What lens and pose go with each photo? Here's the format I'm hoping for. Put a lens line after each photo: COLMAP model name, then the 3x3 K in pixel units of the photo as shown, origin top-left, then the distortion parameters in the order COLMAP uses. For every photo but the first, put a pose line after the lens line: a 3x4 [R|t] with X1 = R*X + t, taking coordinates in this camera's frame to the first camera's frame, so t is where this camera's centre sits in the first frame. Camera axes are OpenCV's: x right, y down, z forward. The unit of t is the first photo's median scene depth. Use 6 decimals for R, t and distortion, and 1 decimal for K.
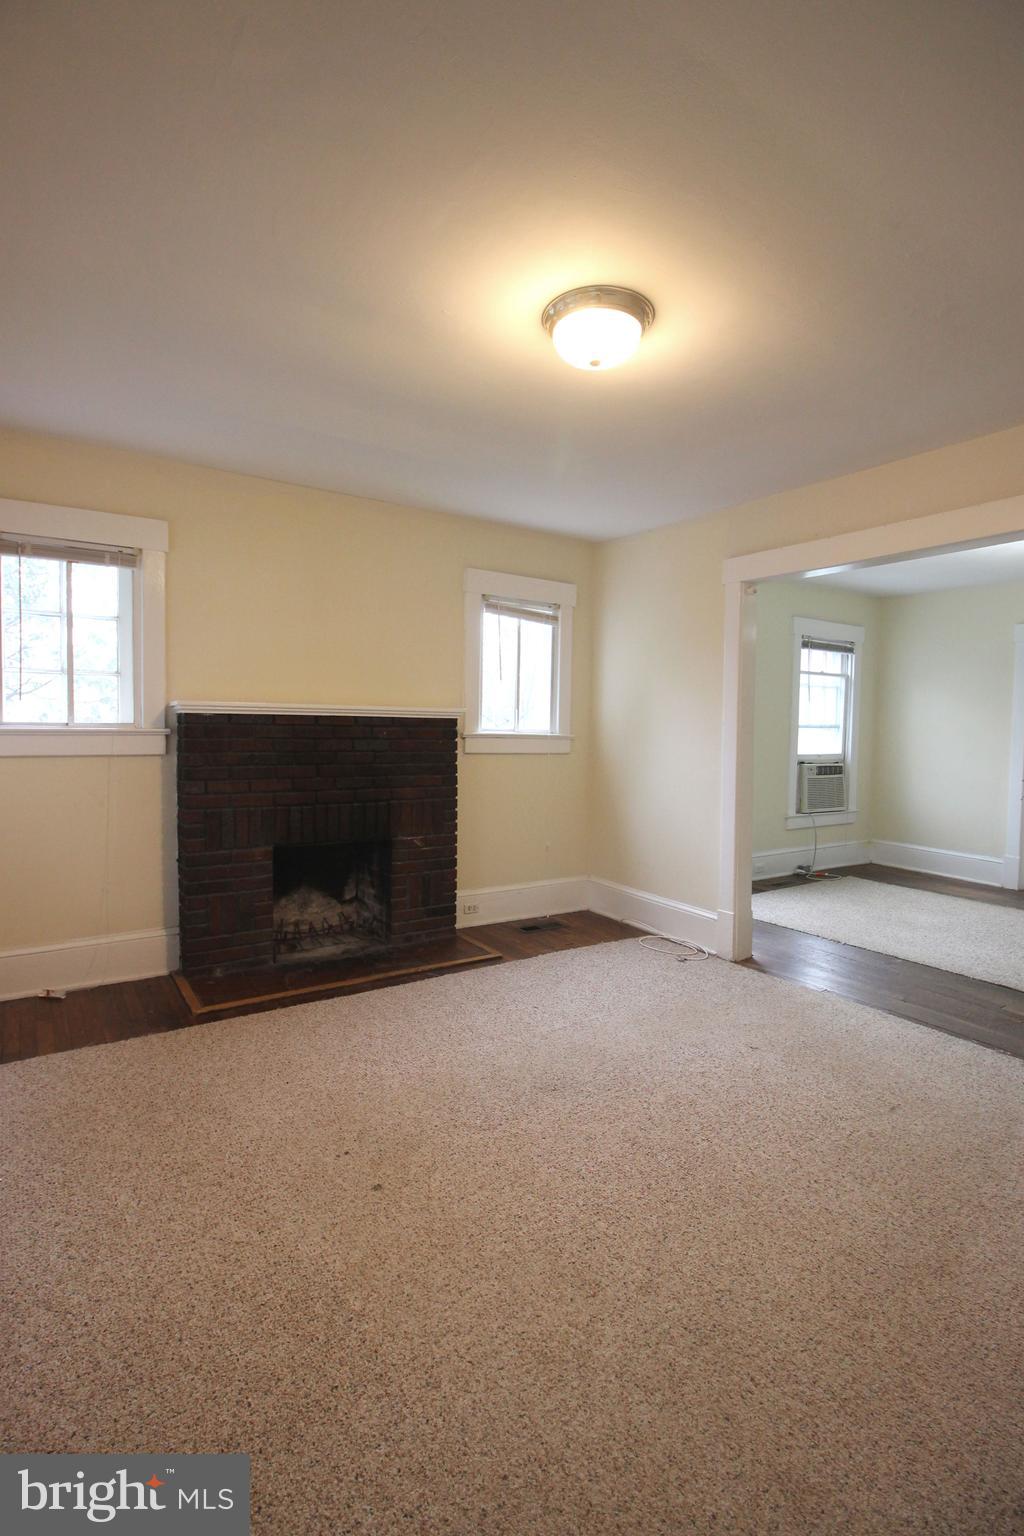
lens RADIAL K [[730.3, 0, 506.0], [0, 730.3, 764.7], [0, 0, 1]] dist [-0.002566, -0.005846]
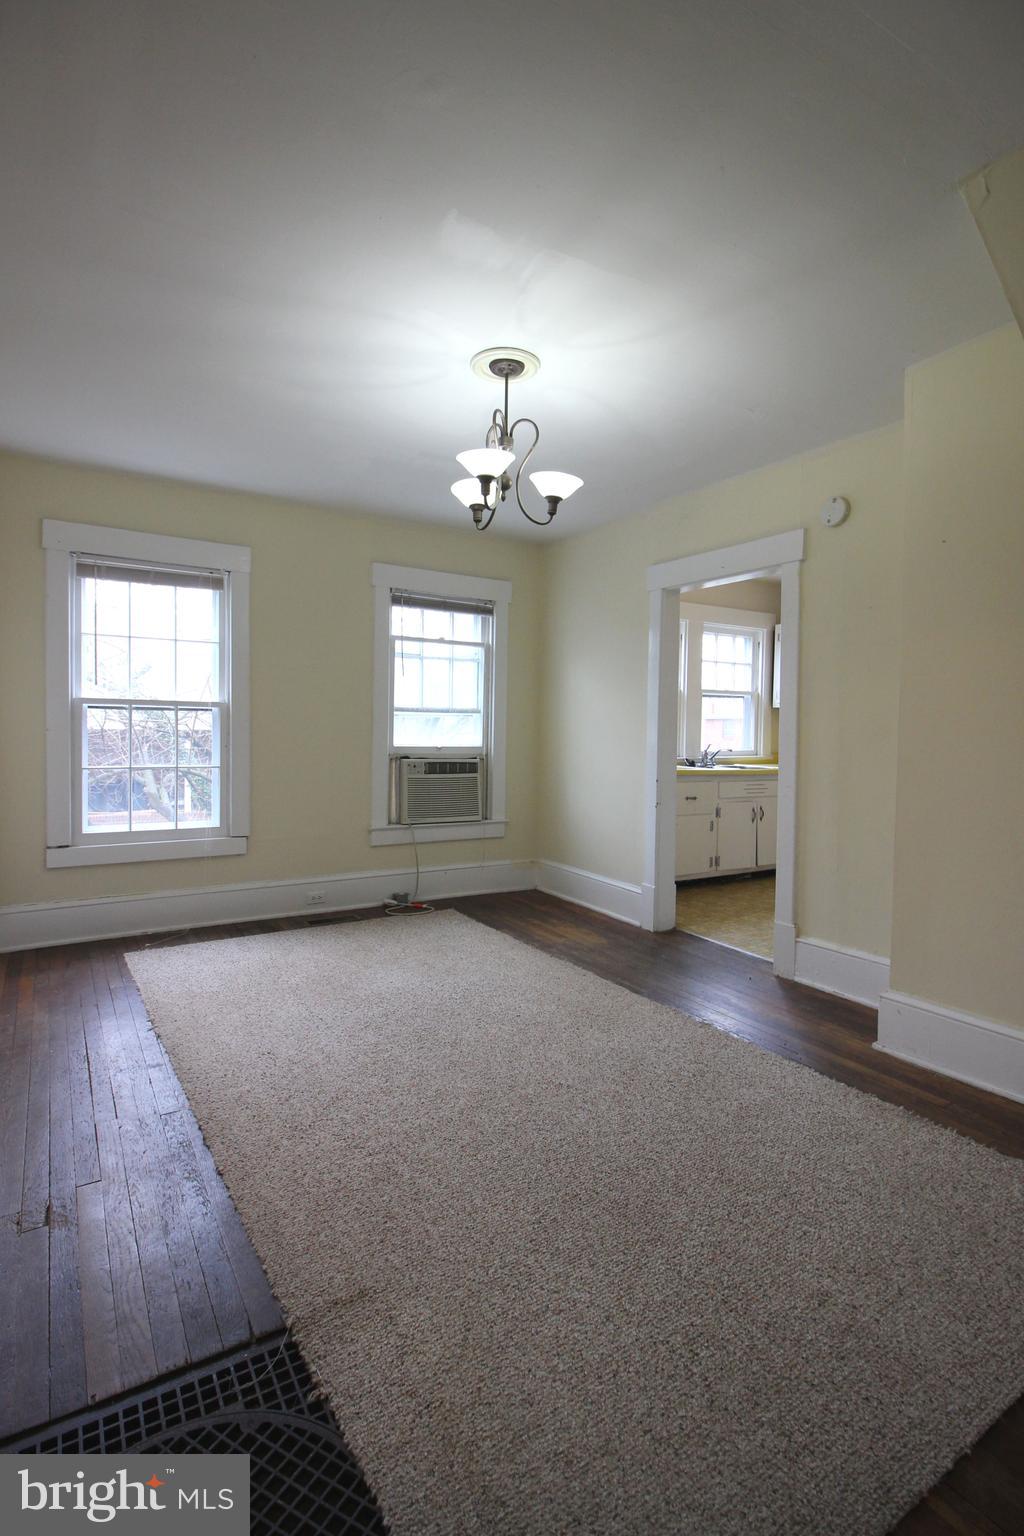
lens RADIAL K [[730.3, 0, 506.0], [0, 730.3, 764.7], [0, 0, 1]] dist [-0.002566, -0.005846]
pose [[0.999383, 0.000833, -0.035115, 0.540086], [-0.001226, 0.999937, -0.011161, 0.012966], [0.035103, 0.011197, 0.999321, 0.247593]]
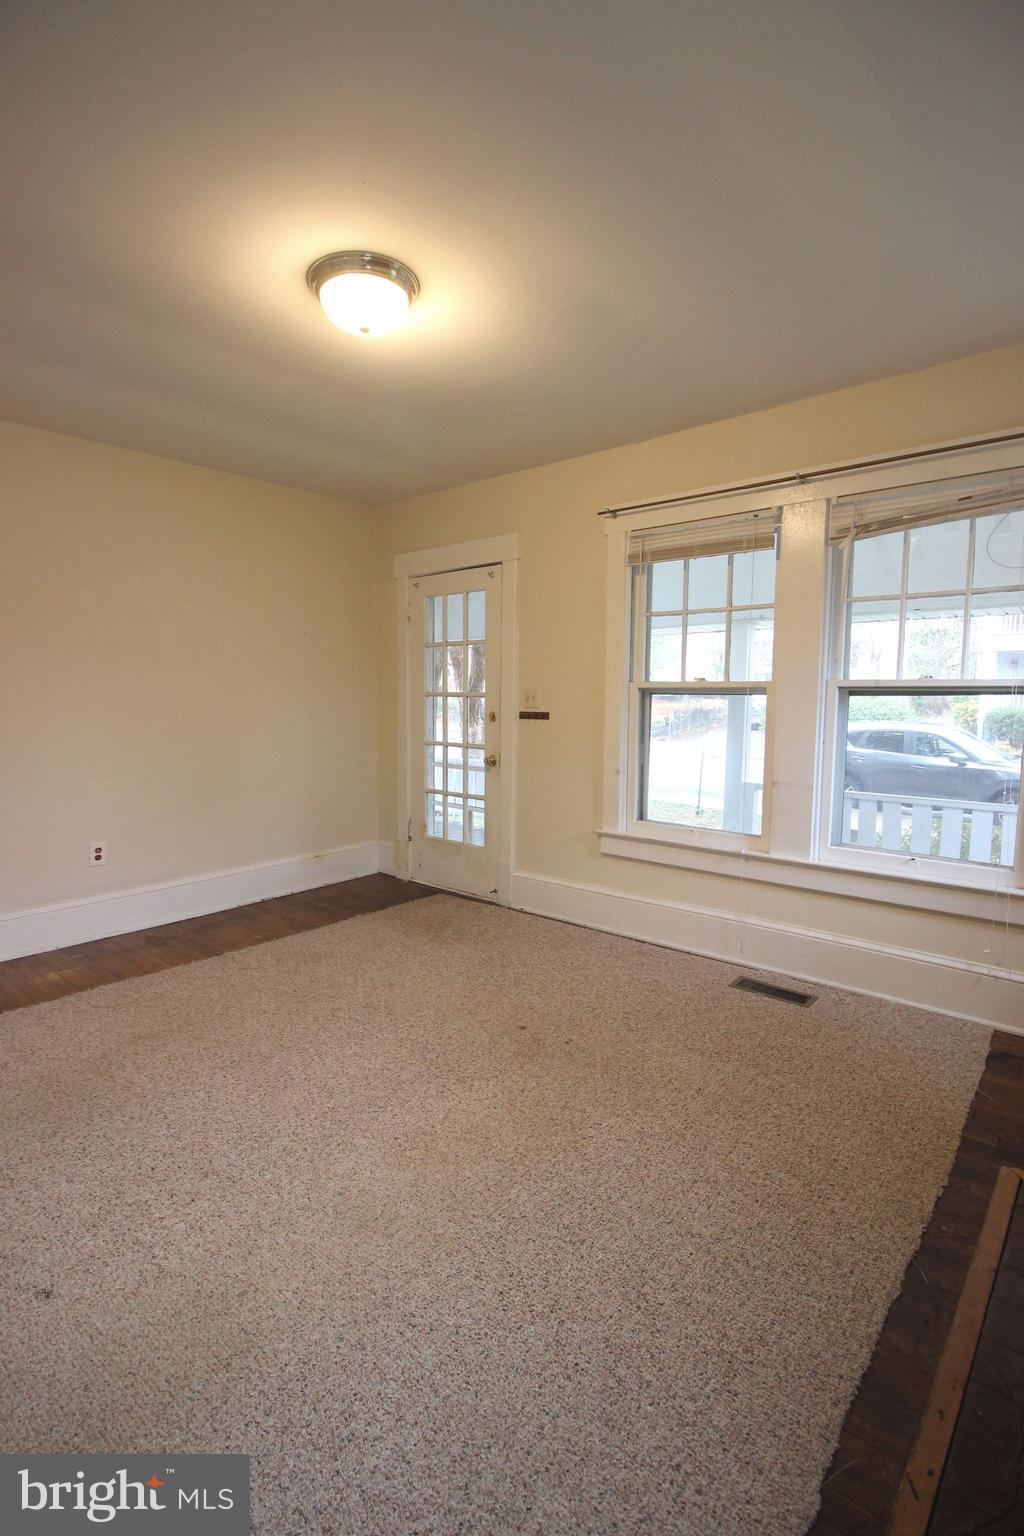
lens RADIAL K [[711.0, 0, 505.6], [0, 711.0, 757.7], [0, 0, 1]] dist [0.001137, -0.006825]
pose [[-0.960851, 0.001282, -0.277063, 0.072169], [-0.039464, 0.989160, 0.141437, -0.037334], [0.274241, 0.146833, -0.950385, 0.692495]]
